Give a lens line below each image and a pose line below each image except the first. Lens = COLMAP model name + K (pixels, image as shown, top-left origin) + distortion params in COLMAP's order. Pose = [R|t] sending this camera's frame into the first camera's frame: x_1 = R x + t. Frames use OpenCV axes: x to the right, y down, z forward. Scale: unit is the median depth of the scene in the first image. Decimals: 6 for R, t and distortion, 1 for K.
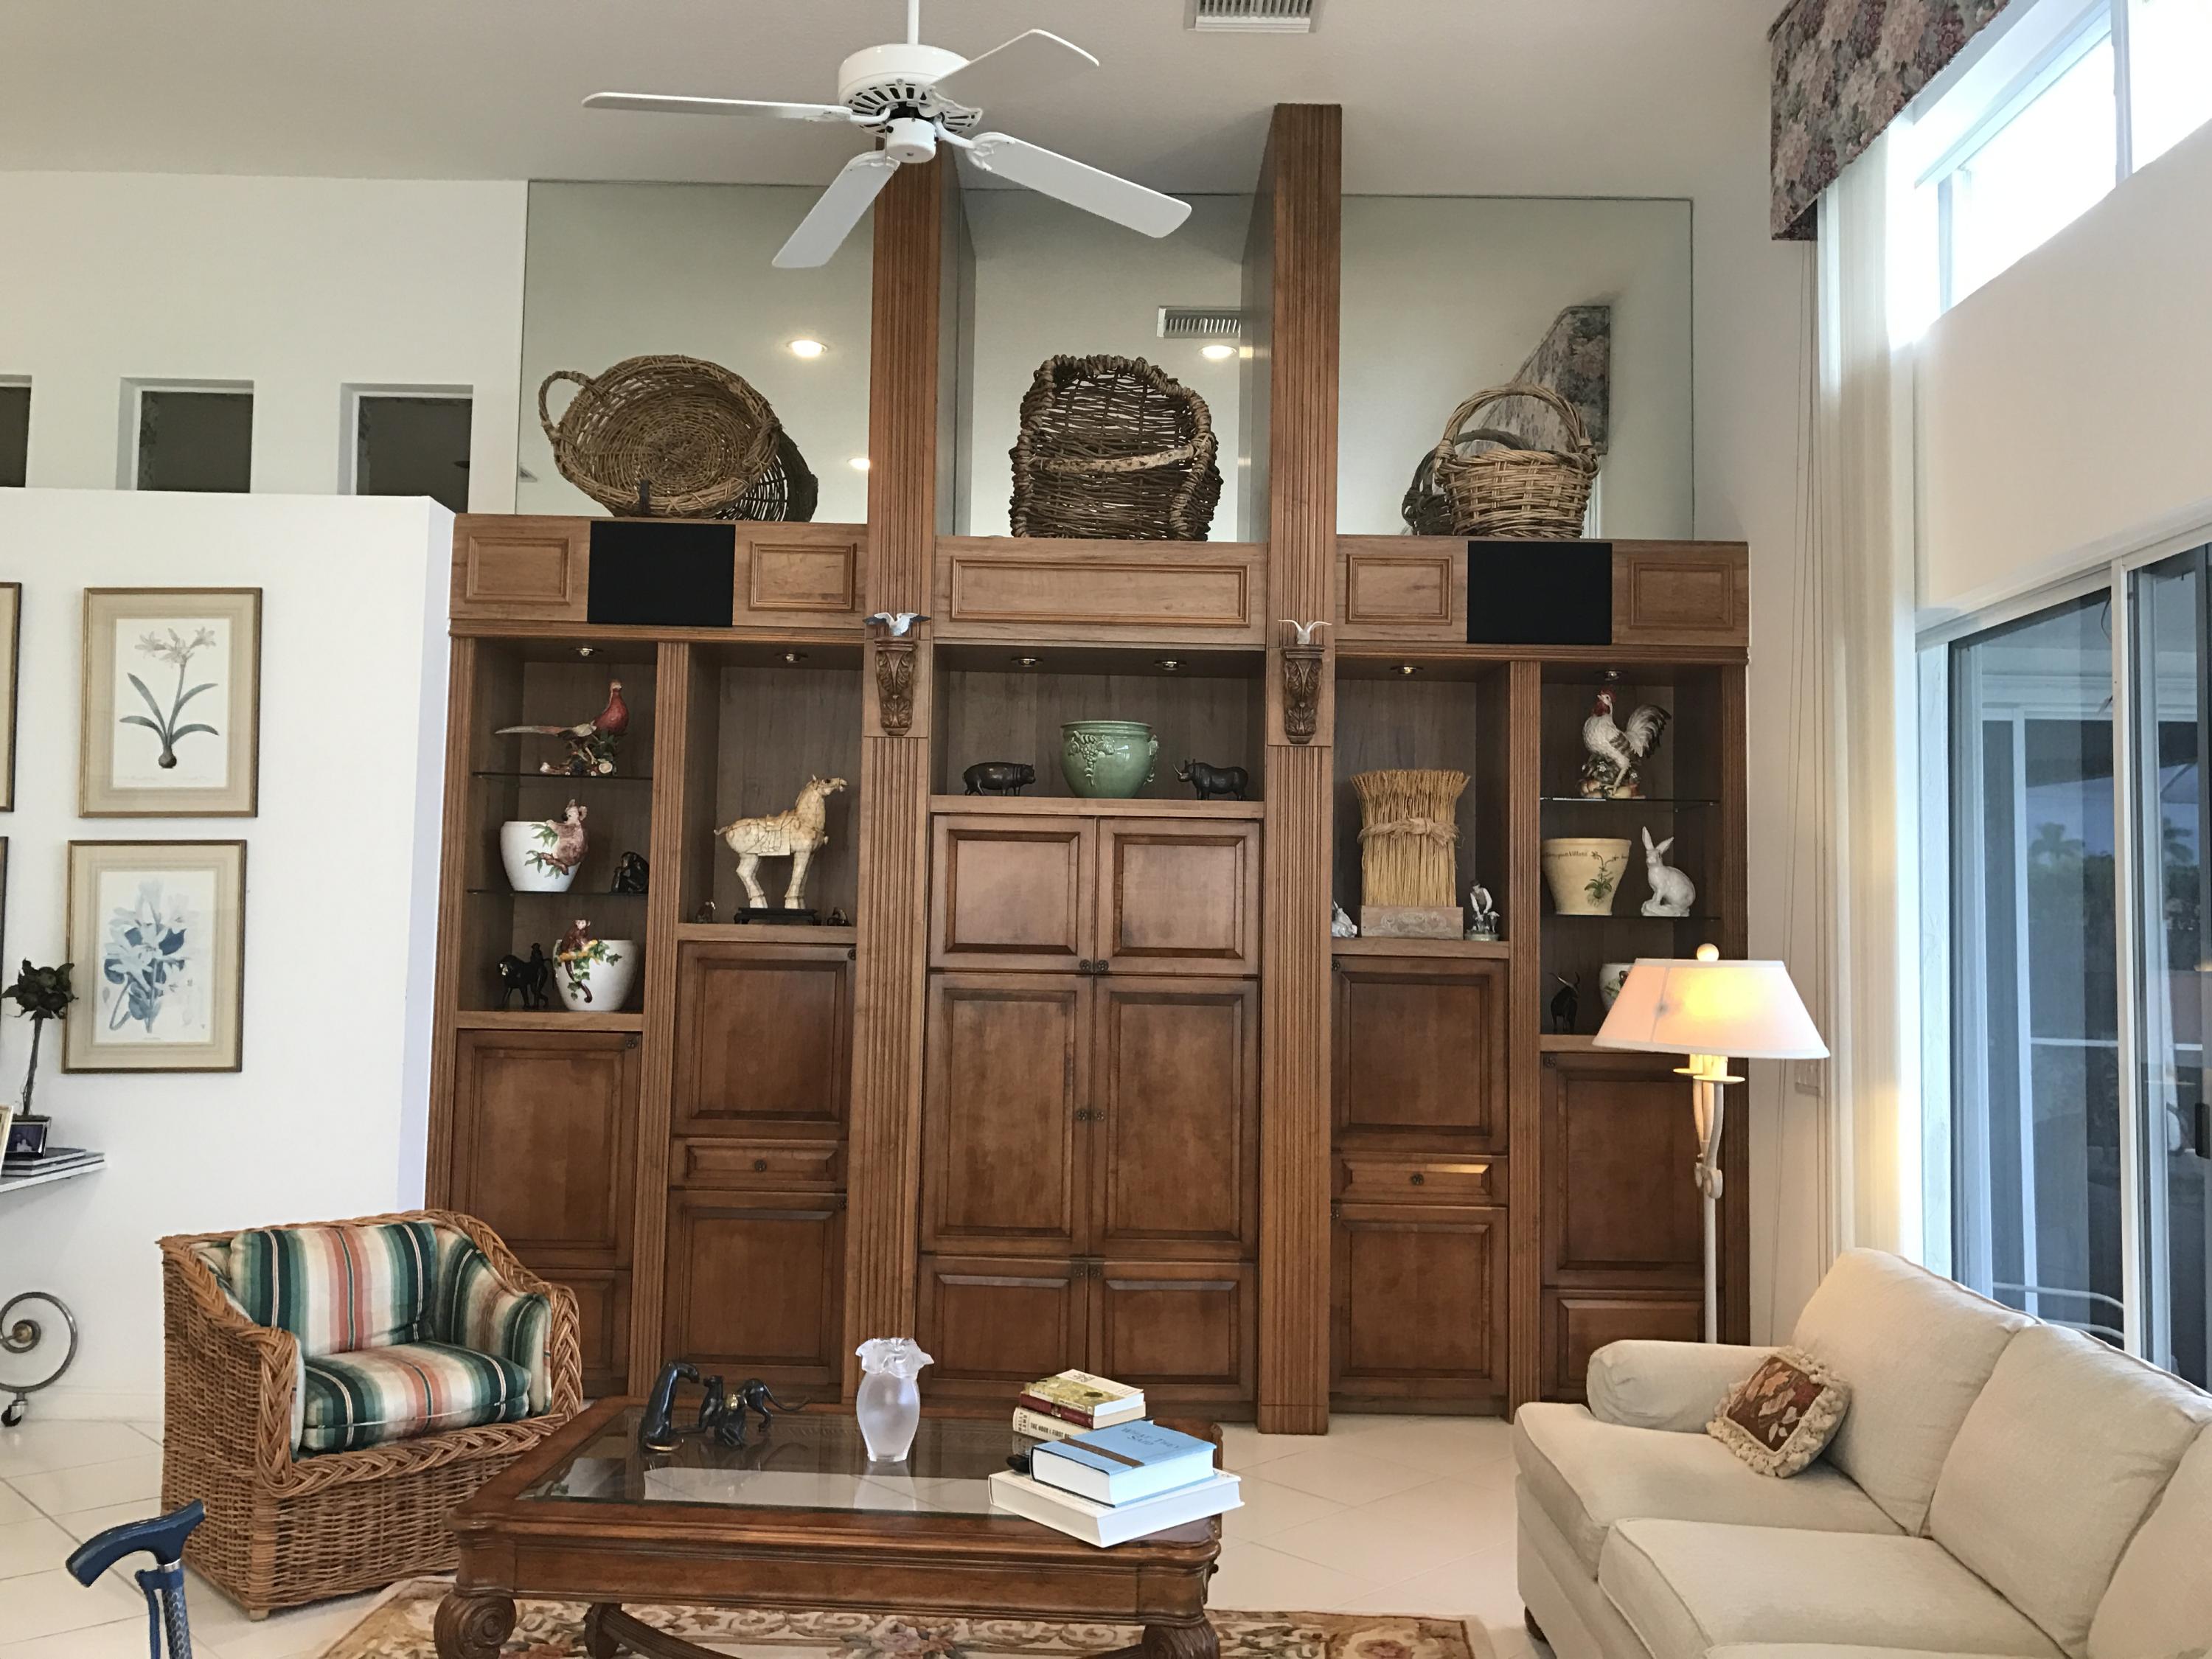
lens RADIAL K [[1799.6, 0, 1106.0], [0, 1799.6, 829.5], [0, 0, 1]] dist [0.056532, -0.073668]
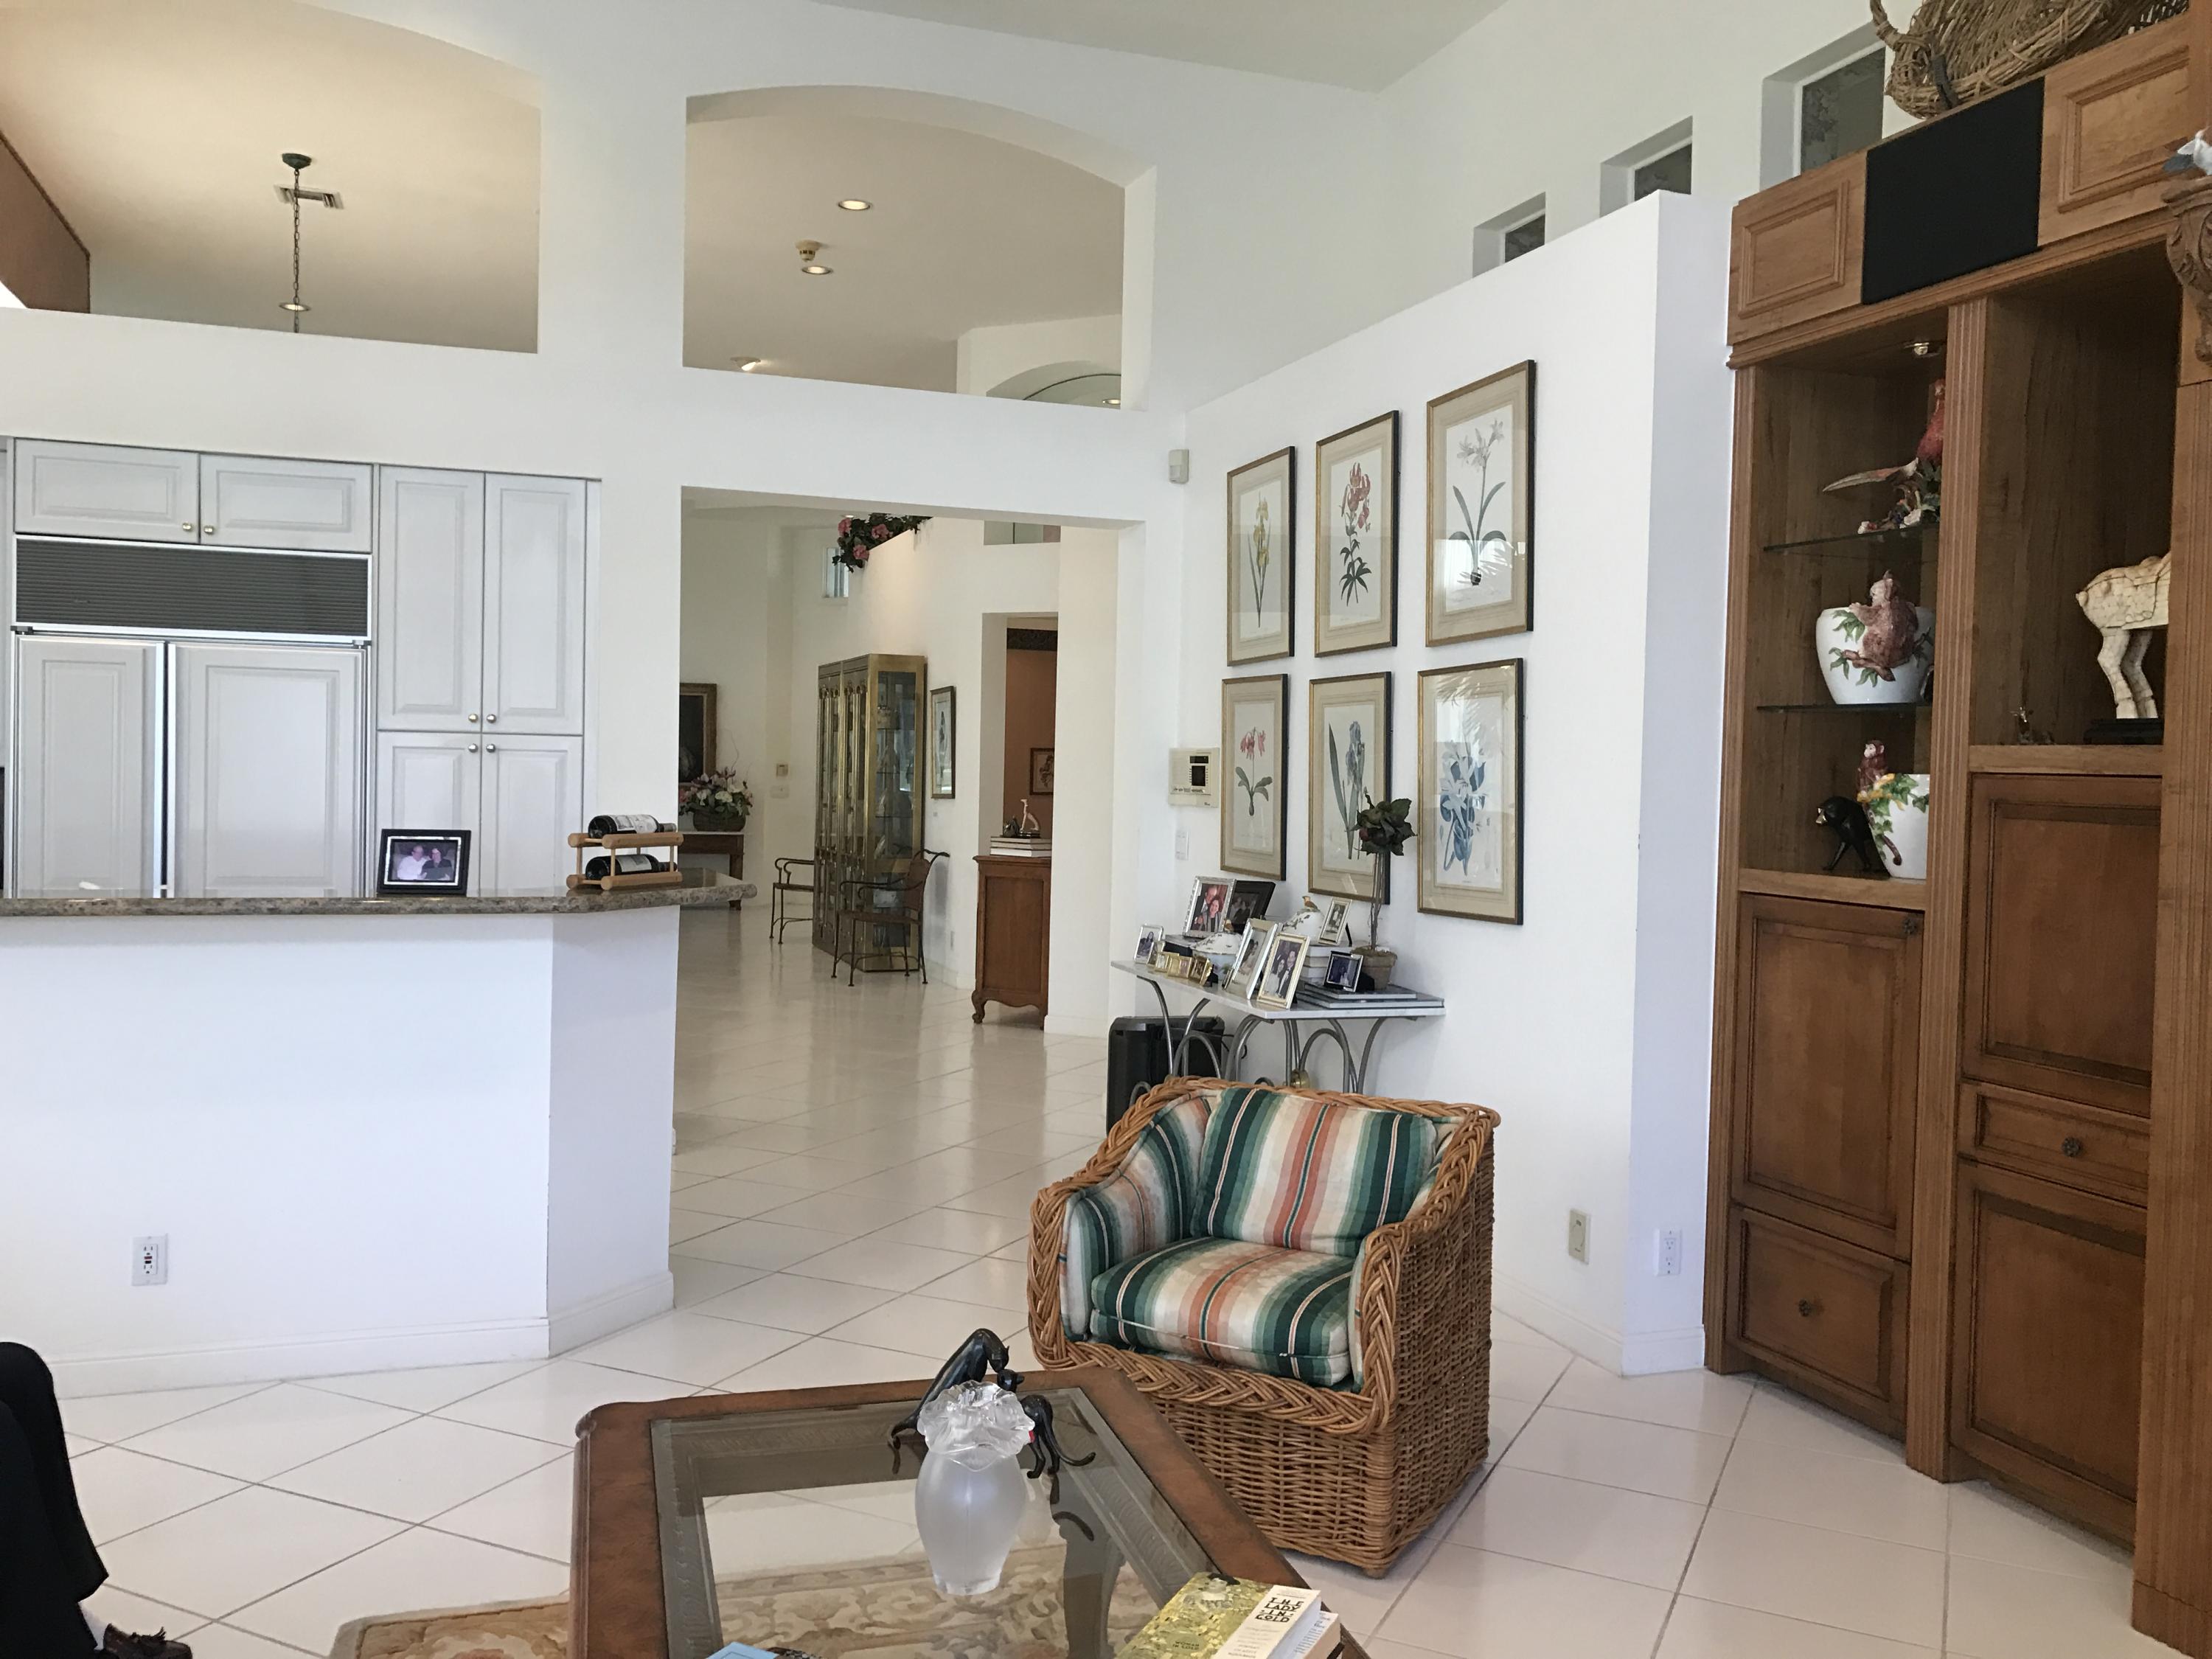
lens RADIAL K [[1799.6, 0, 1106.0], [0, 1799.6, 829.5], [0, 0, 1]] dist [0.056532, -0.073668]
pose [[0.348924, 0.021111, -0.936913, 0.257900], [0.038963, 0.998555, 0.037010, 0.046225], [0.936341, -0.049419, 0.347597, 0.495349]]
